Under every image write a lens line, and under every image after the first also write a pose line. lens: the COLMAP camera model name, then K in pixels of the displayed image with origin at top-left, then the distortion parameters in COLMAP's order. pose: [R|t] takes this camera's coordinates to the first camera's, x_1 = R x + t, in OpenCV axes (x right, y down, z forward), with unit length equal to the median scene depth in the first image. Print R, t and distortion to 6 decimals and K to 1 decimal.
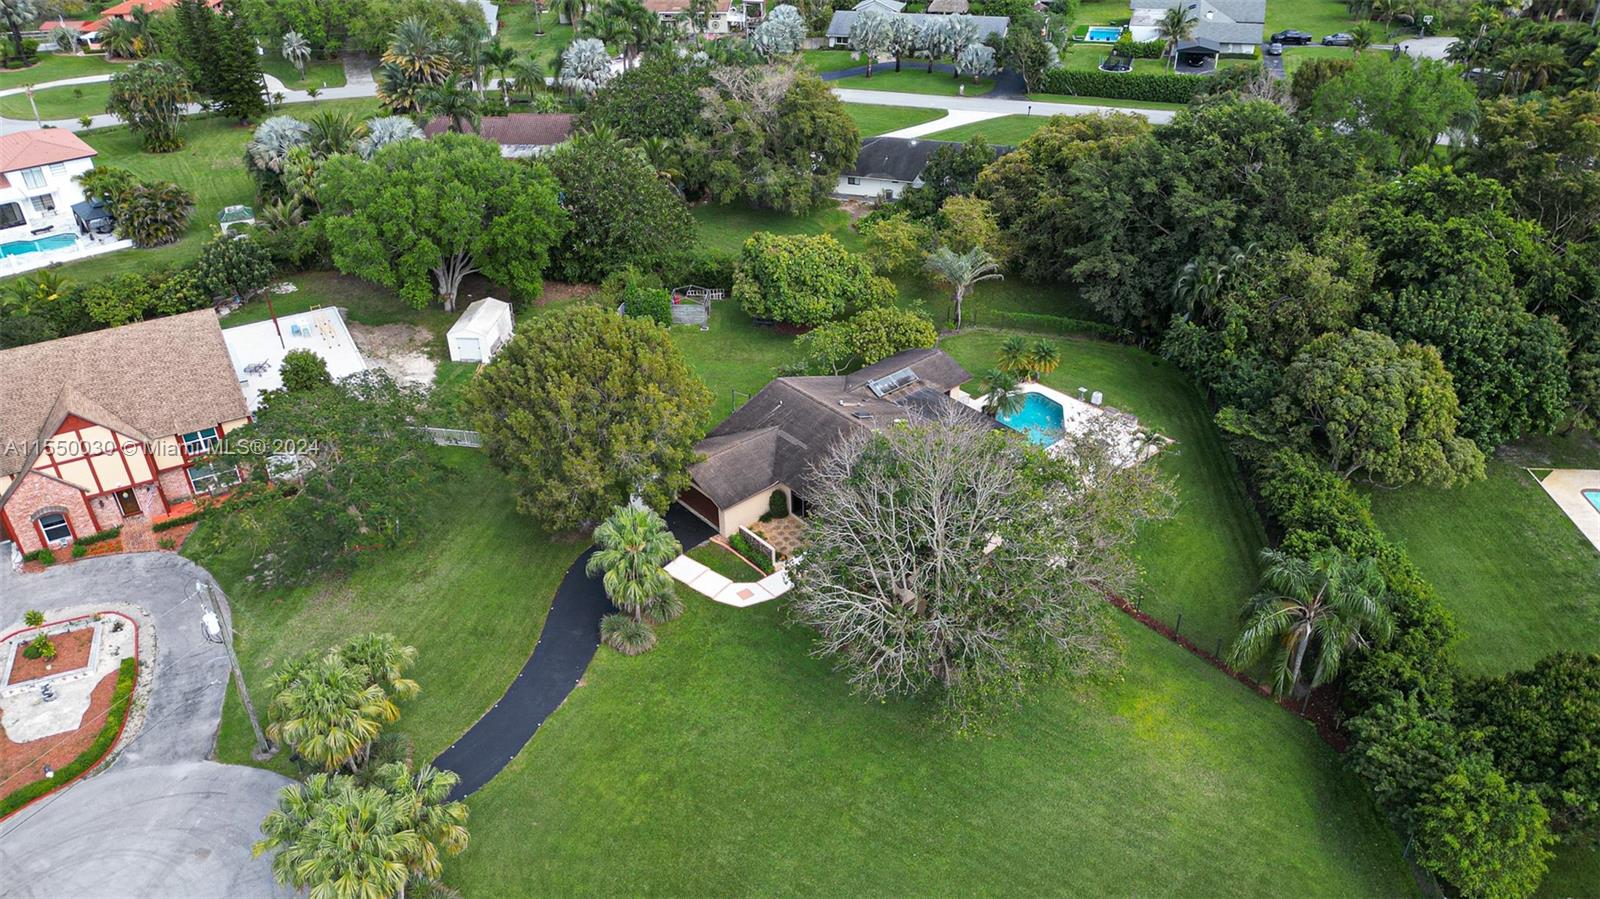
lens RADIAL K [[1126.6, 0, 798.6], [0, 1126.6, 453.8], [0, 0, 1]] dist [0.048657, -0.038951]
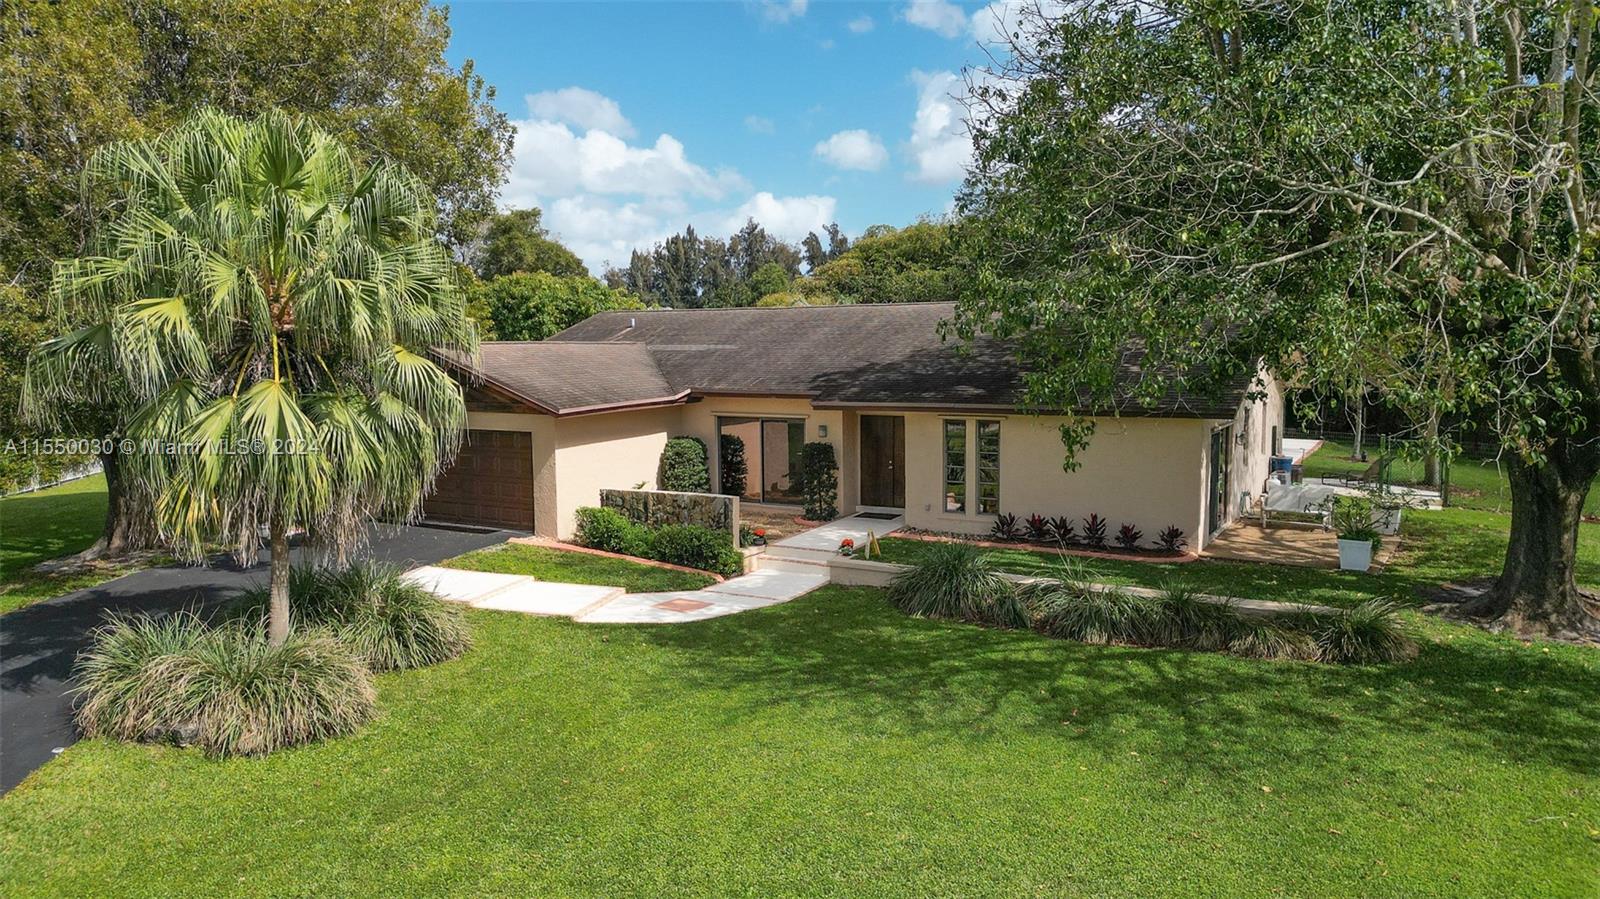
lens RADIAL K [[1126.6, 0, 801.9], [0, 1126.6, 449.1], [0, 0, 1]] dist [0.048657, -0.038951]
pose [[0.939682, -0.025983, 0.341061, -0.107195], [0.174265, 0.894366, -0.411996, 0.195871], [-0.294329, 0.446581, 0.844947, 0.669654]]
